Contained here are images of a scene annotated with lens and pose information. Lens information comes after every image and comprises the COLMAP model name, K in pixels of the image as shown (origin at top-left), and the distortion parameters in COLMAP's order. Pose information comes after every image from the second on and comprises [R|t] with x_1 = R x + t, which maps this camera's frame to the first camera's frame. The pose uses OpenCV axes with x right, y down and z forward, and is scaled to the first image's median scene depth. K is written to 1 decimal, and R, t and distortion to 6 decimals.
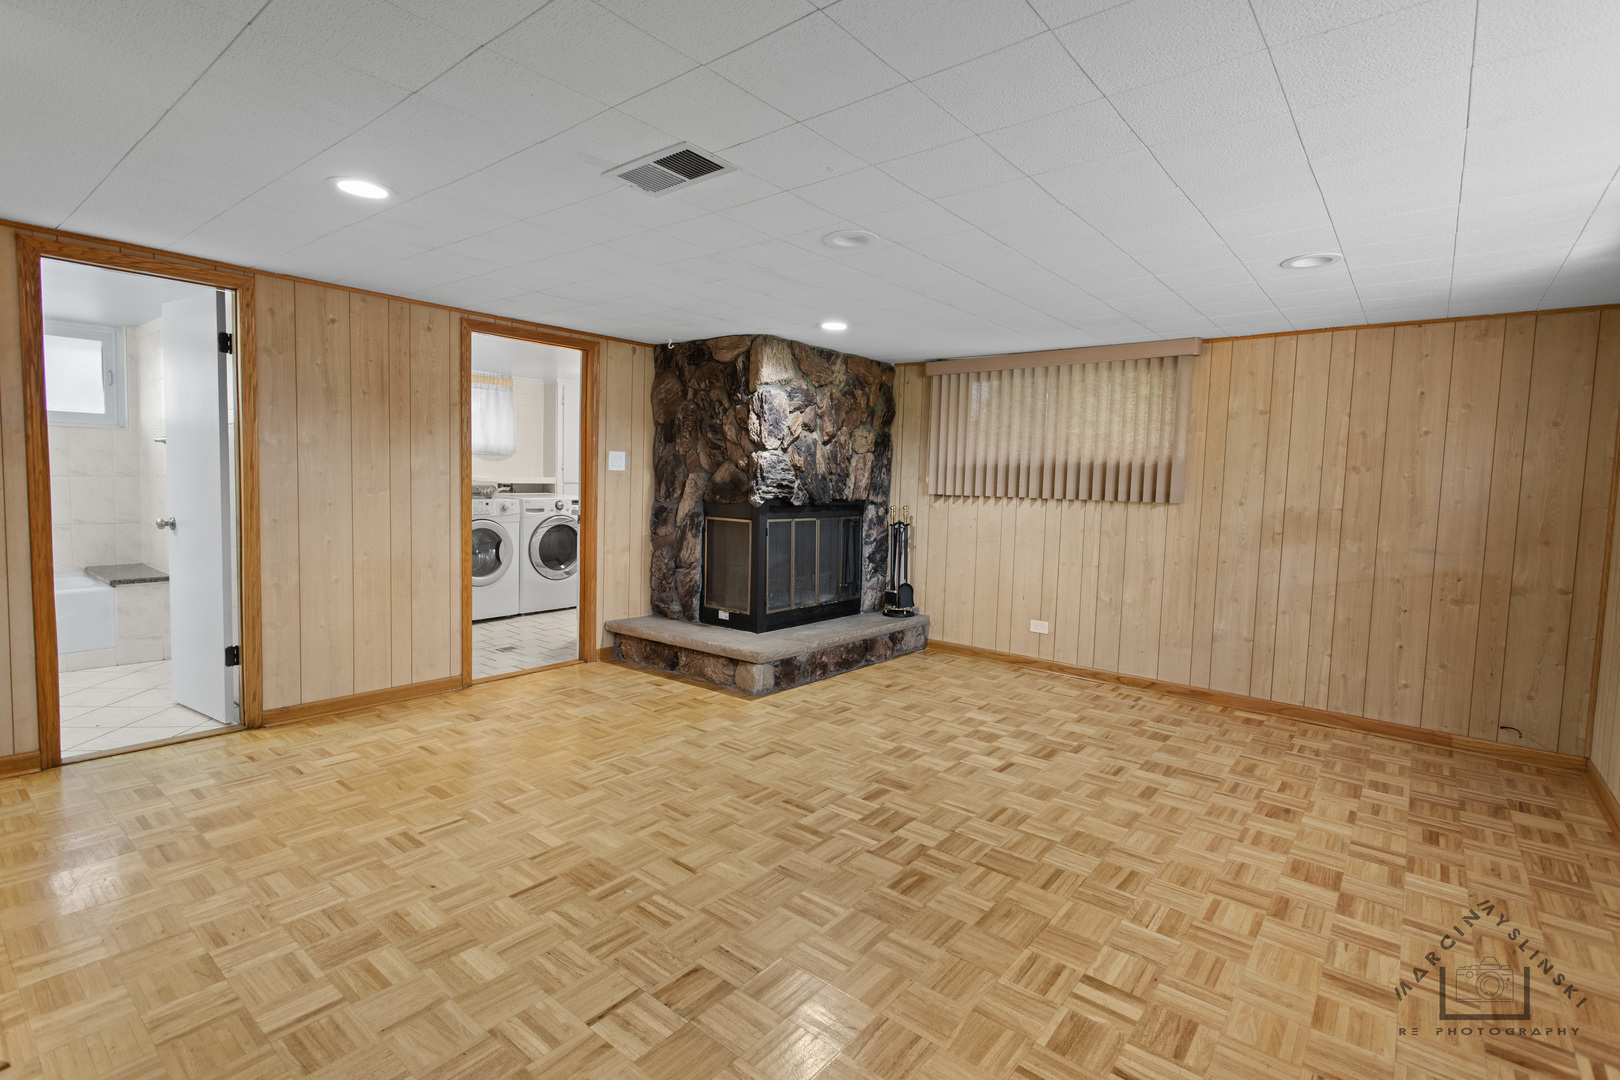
lens RADIAL K [[755.5, 0, 809.3], [0, 755.5, 533.3], [0, 0, 1]] dist [0.004884, 0.001039]
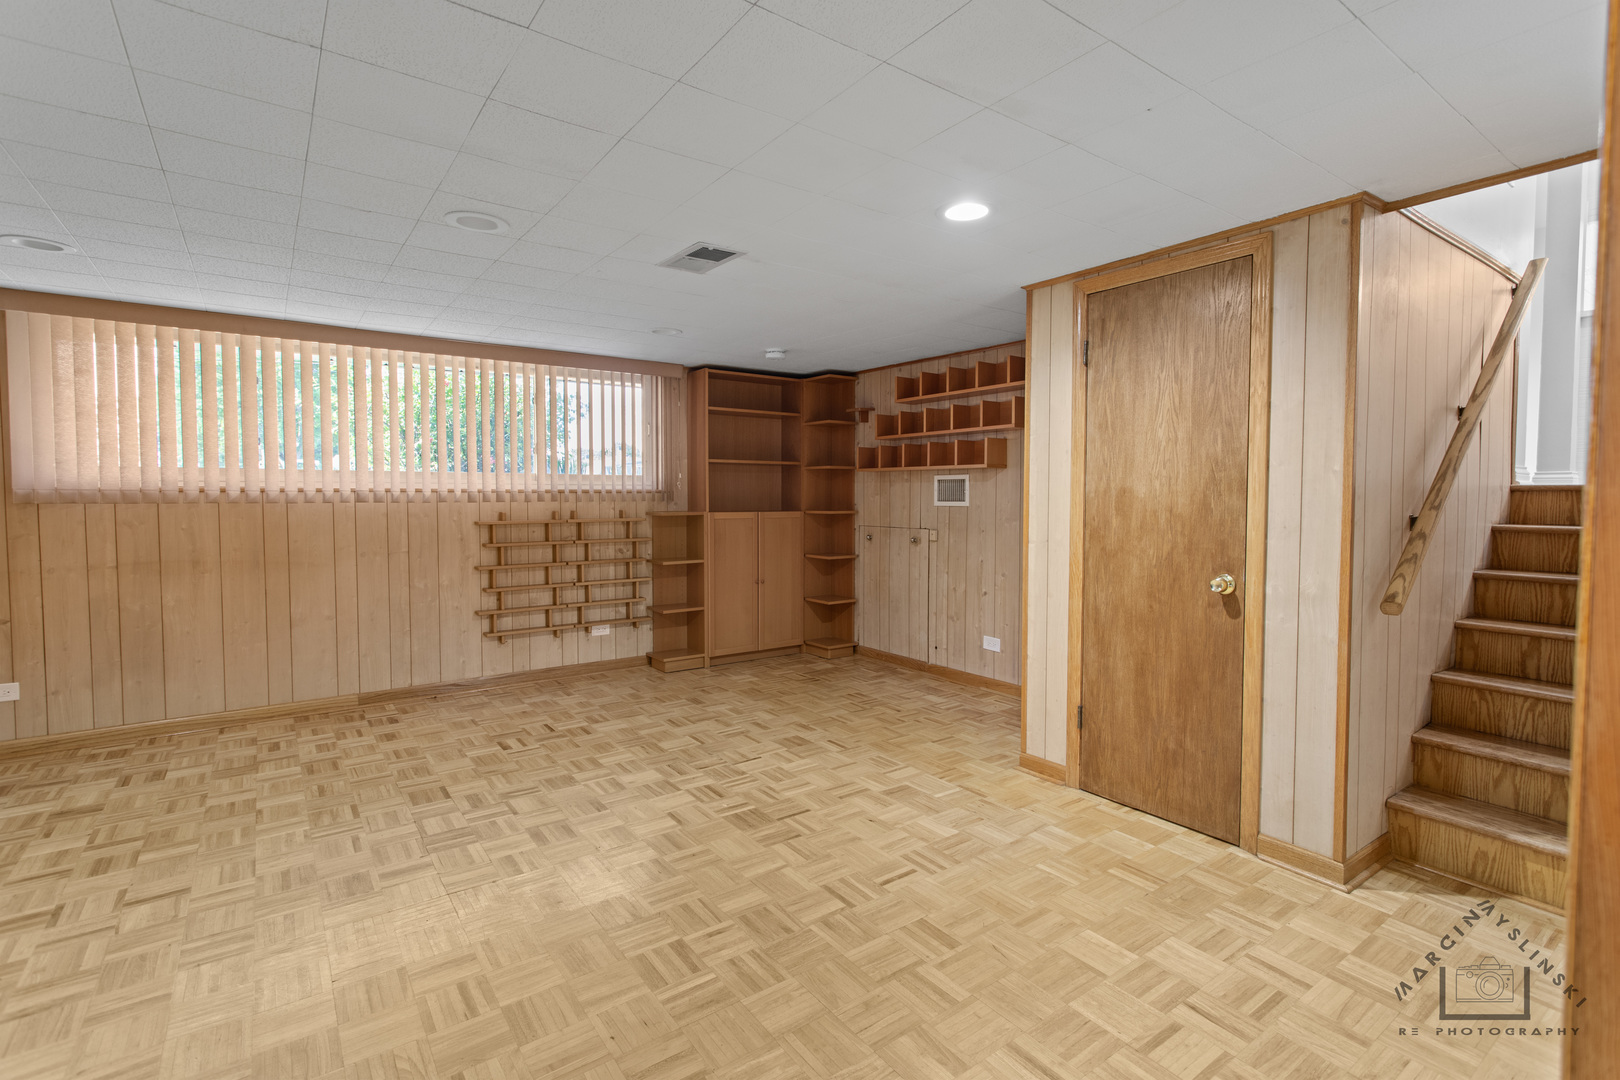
lens RADIAL K [[755.5, 0, 811.5], [0, 755.5, 529.0], [0, 0, 1]] dist [0.004884, 0.001039]
pose [[-0.964995, -0.044561, 0.258453, -0.615522], [-0.012079, 0.991966, 0.125931, -0.149493], [-0.261988, 0.118401, -0.957780, 1.894402]]
